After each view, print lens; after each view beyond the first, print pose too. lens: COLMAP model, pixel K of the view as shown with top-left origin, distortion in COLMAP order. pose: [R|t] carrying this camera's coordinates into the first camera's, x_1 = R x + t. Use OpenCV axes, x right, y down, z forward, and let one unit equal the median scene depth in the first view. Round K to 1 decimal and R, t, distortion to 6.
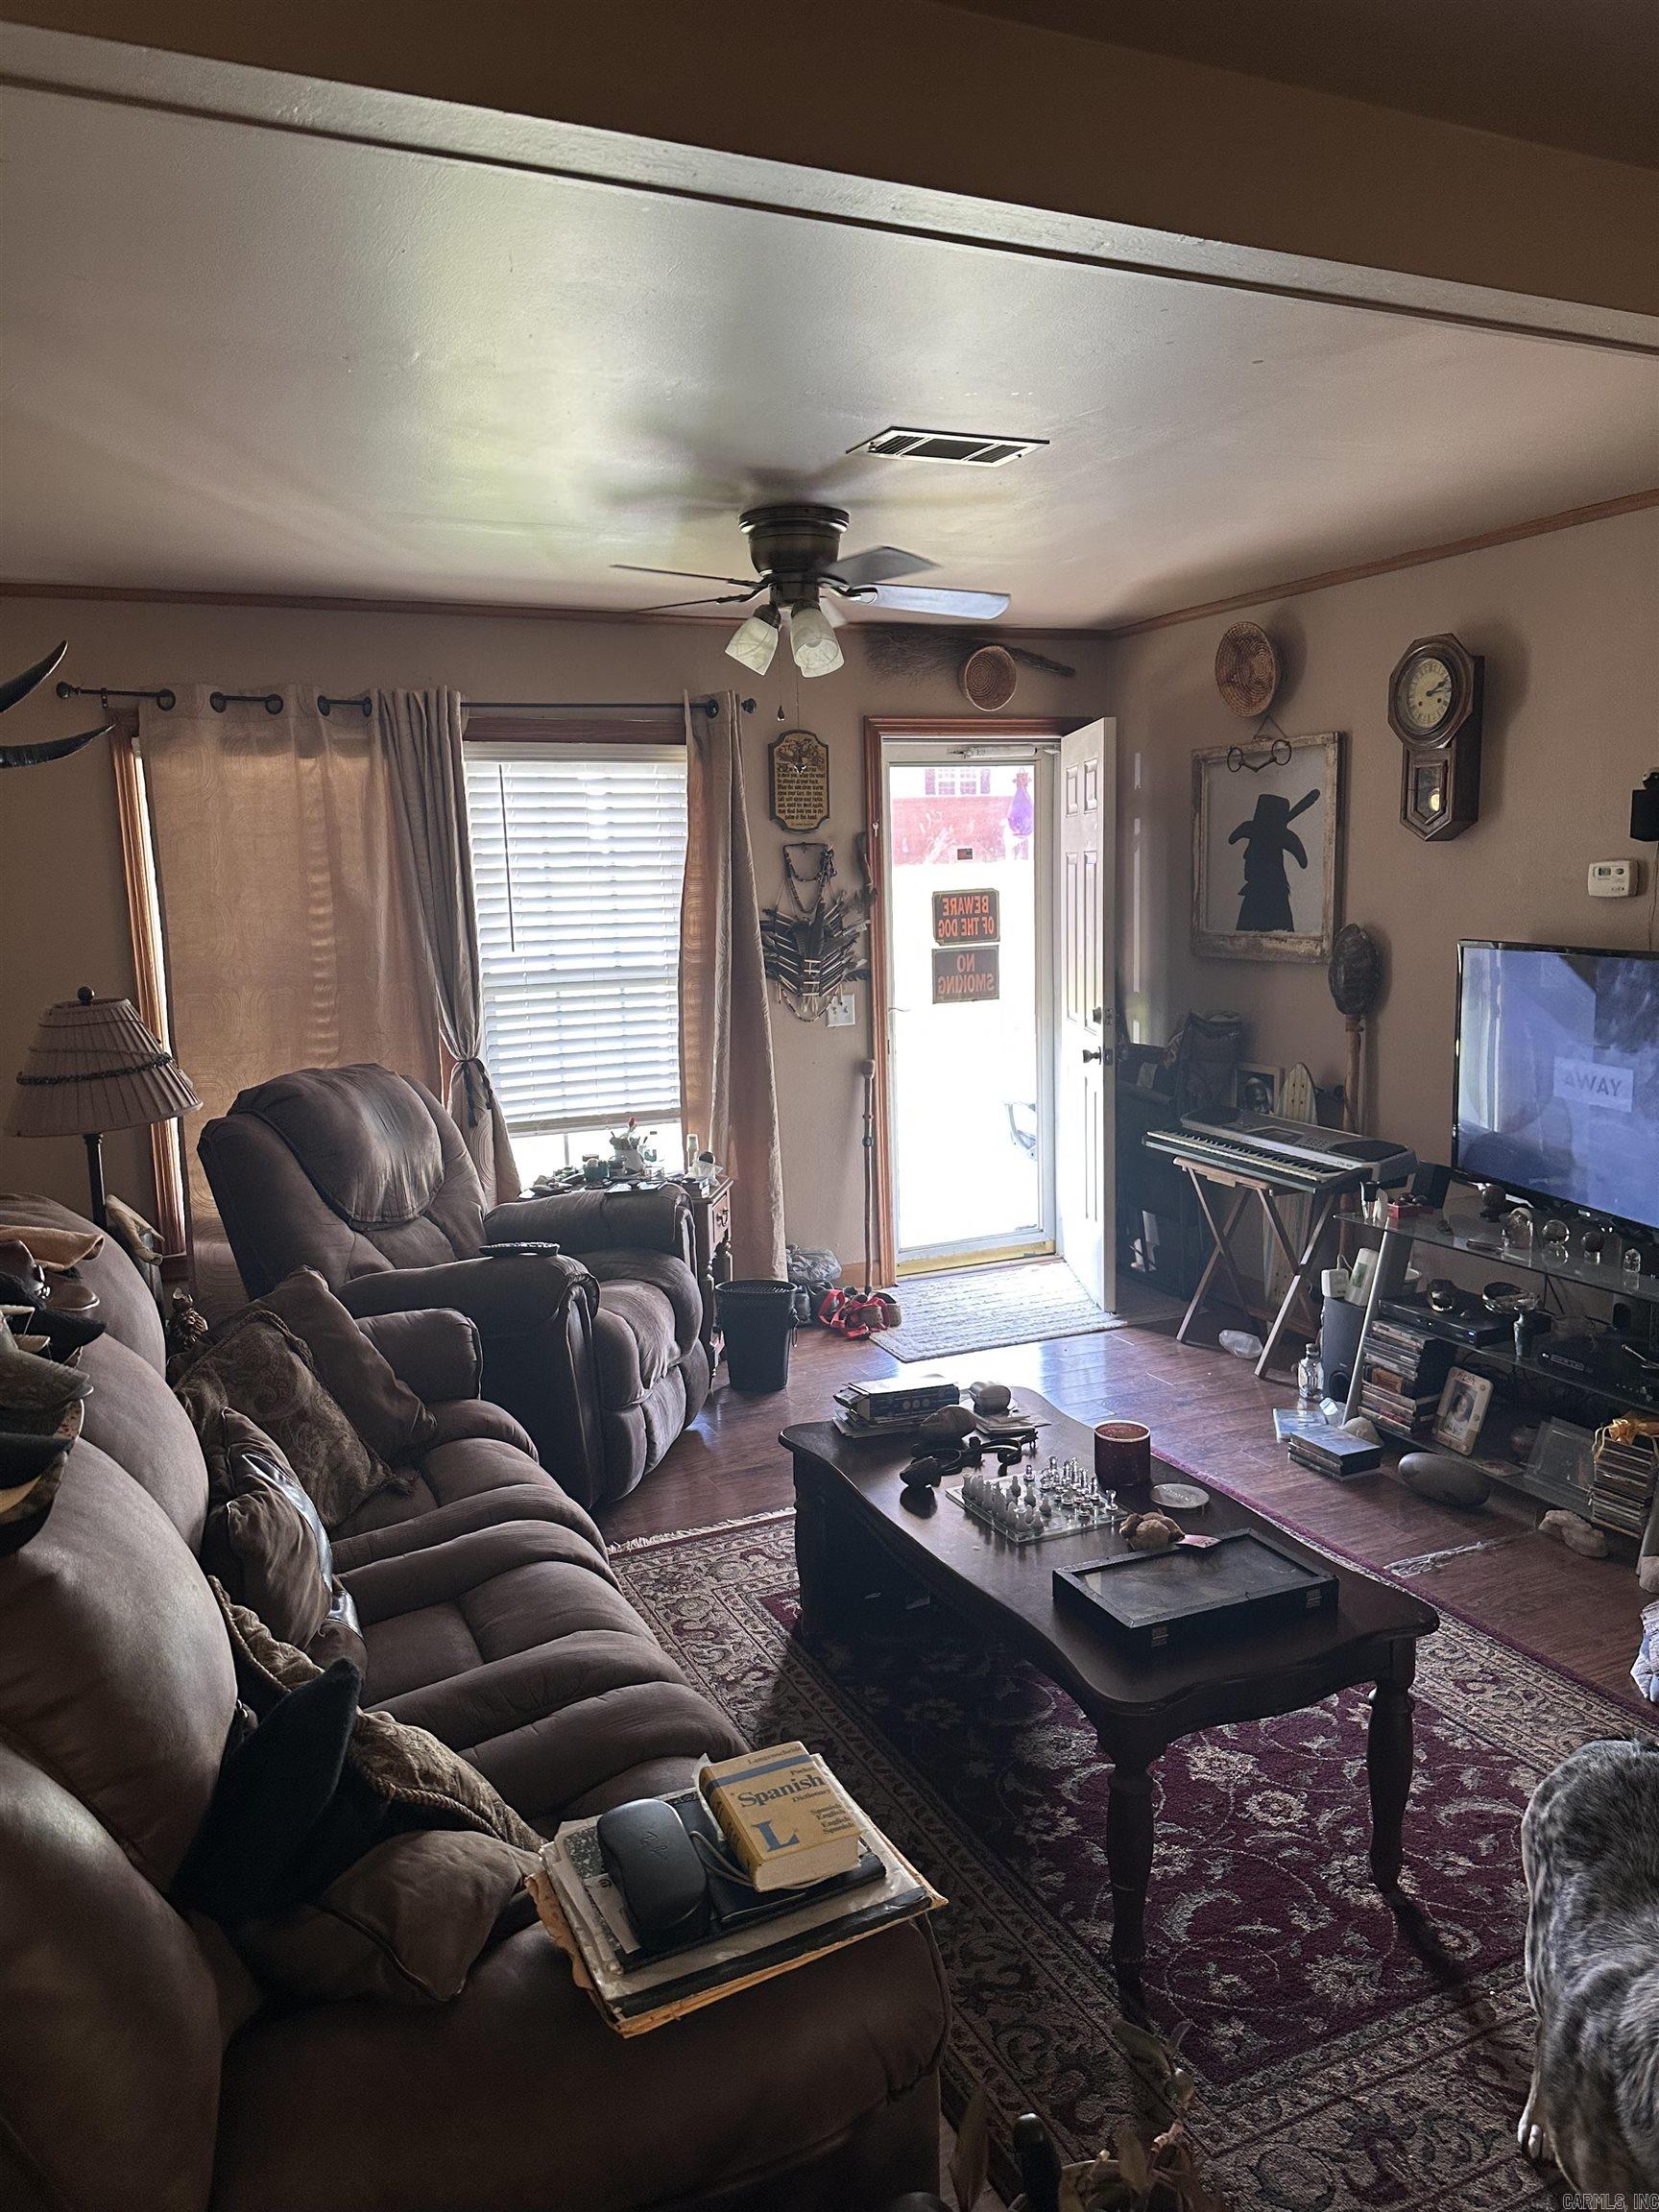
lens RADIAL K [[1532.4, 0, 829.5], [0, 1532.4, 1106.0], [0, 0, 1]] dist [0.041346, -0.046193]
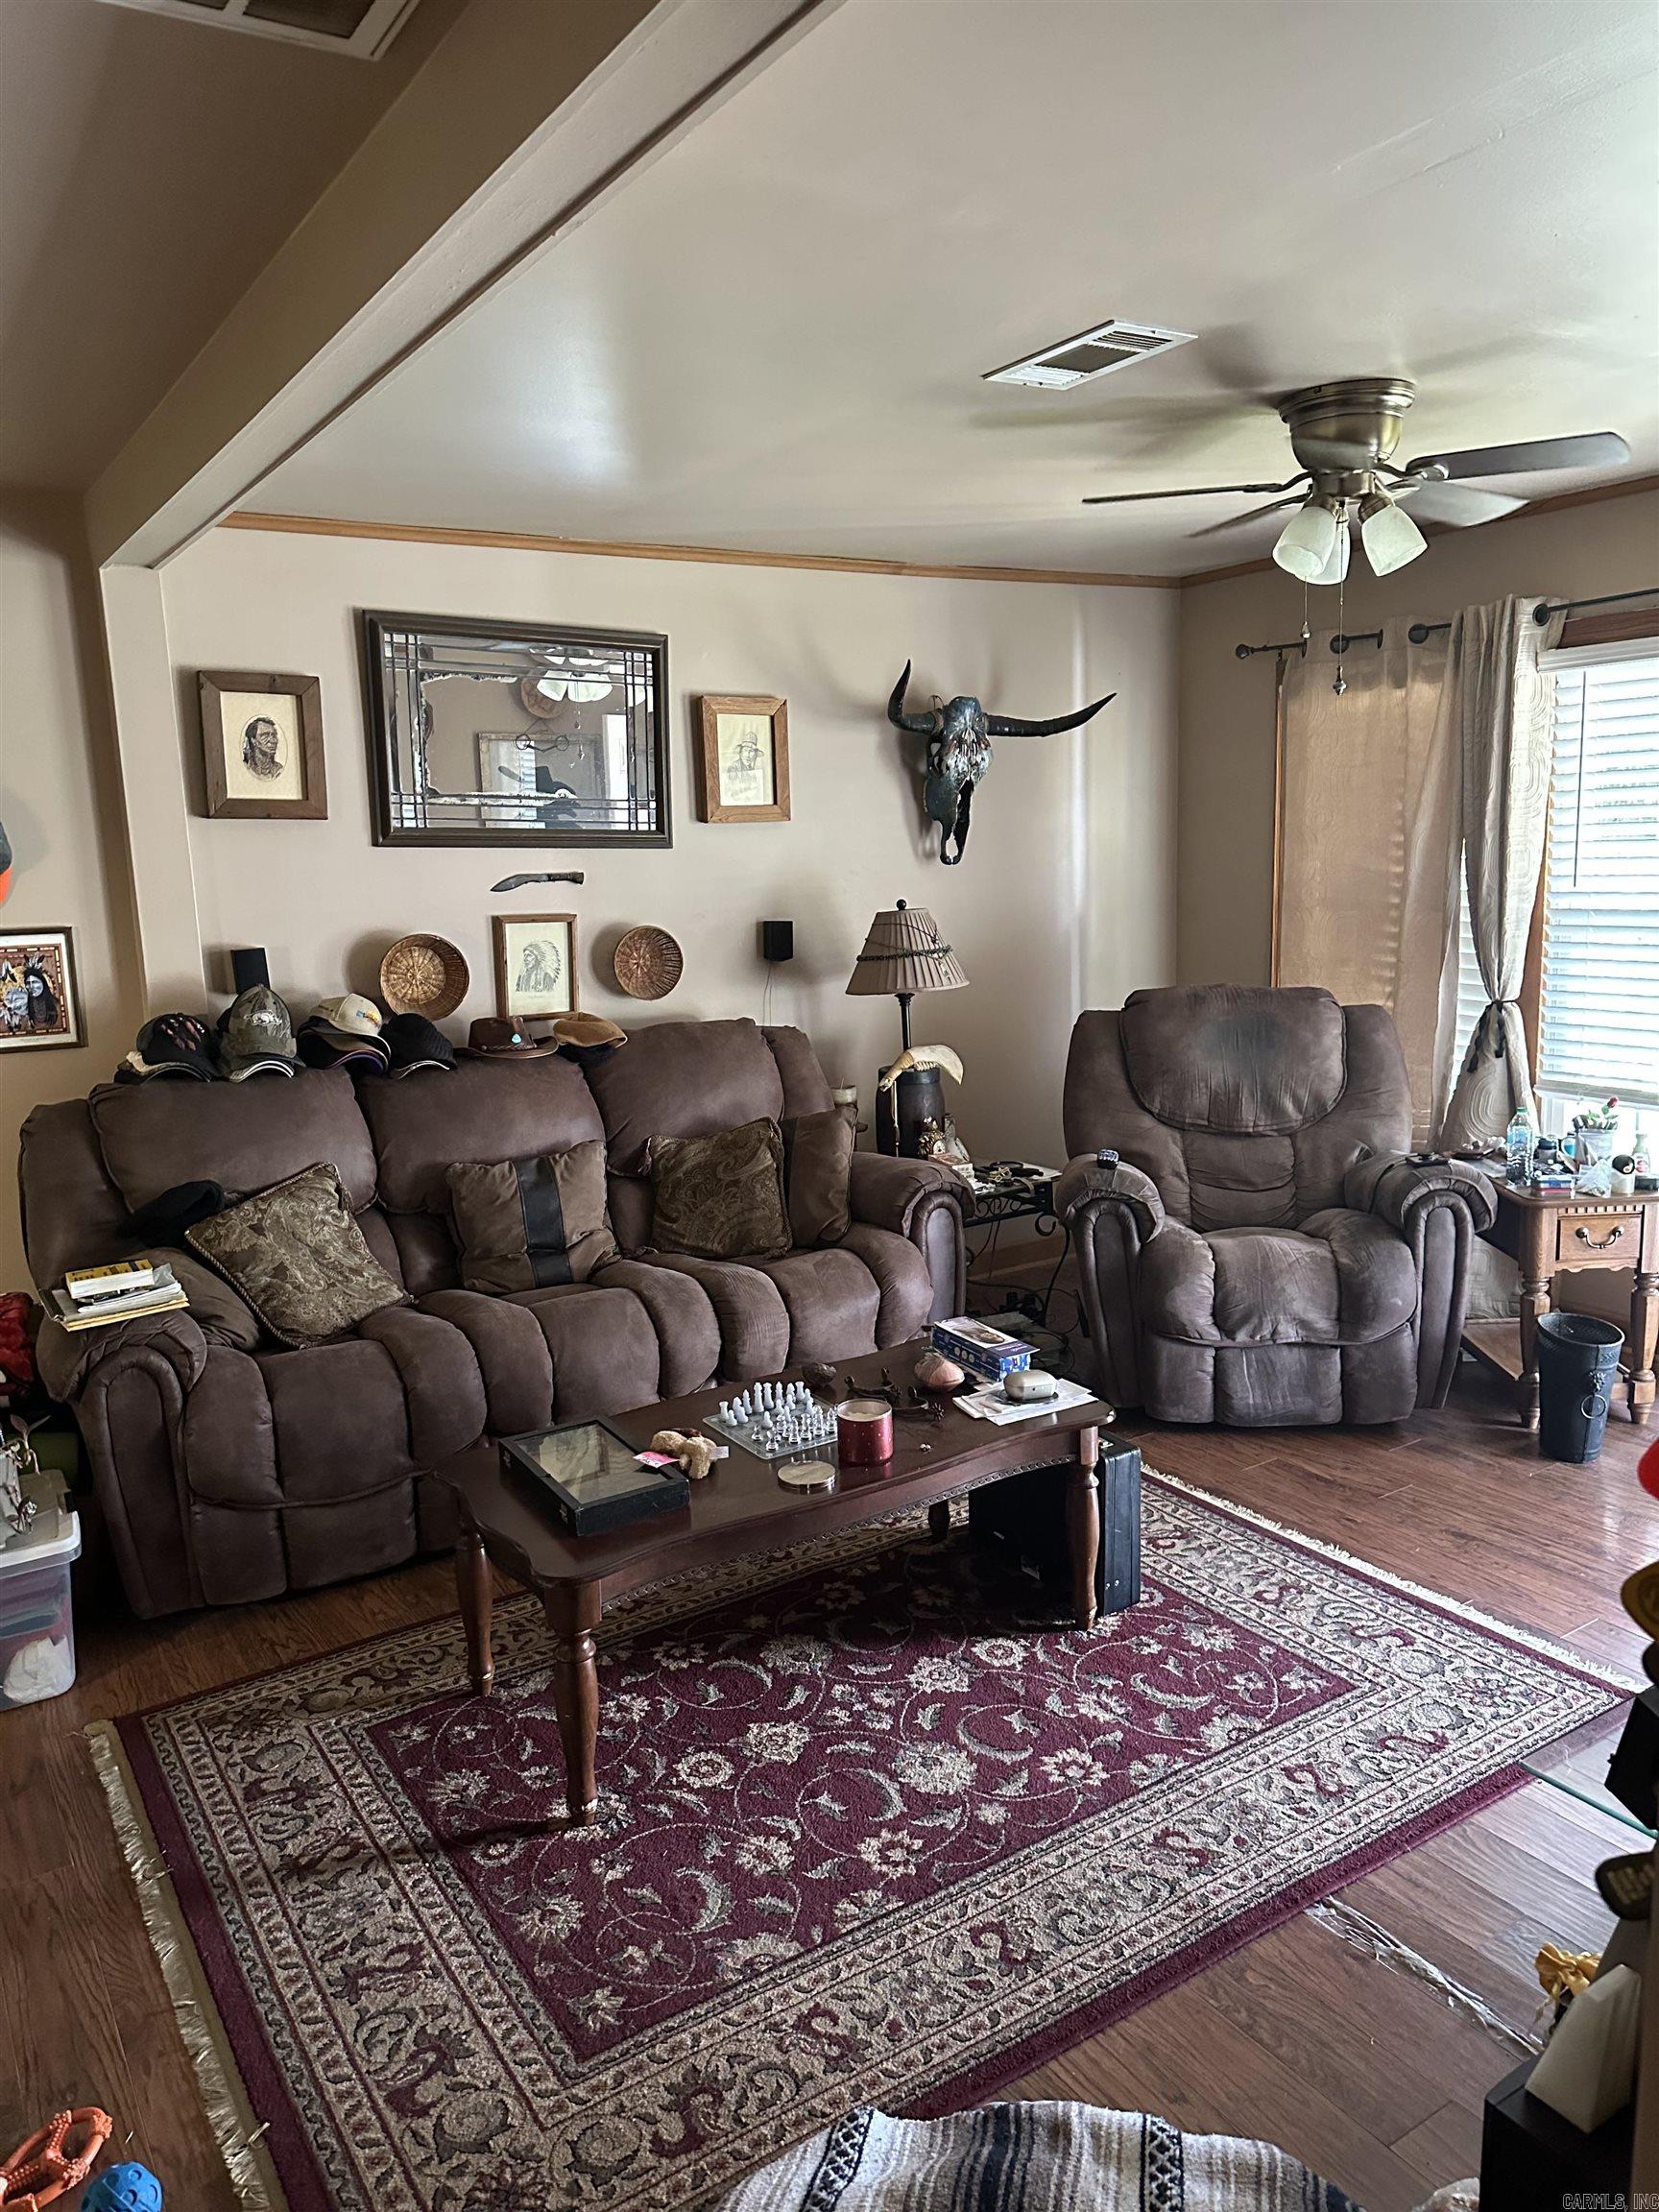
lens RADIAL K [[1541.1, 0, 829.5], [0, 1541.1, 1106.0], [0, 0, 1]] dist [0.175030, -0.330233]
pose [[0.139473, 0.184500, -0.972886, 1.151465], [-0.117431, 0.978638, 0.168756, -0.145408], [0.983238, 0.090710, 0.158159, 0.826662]]
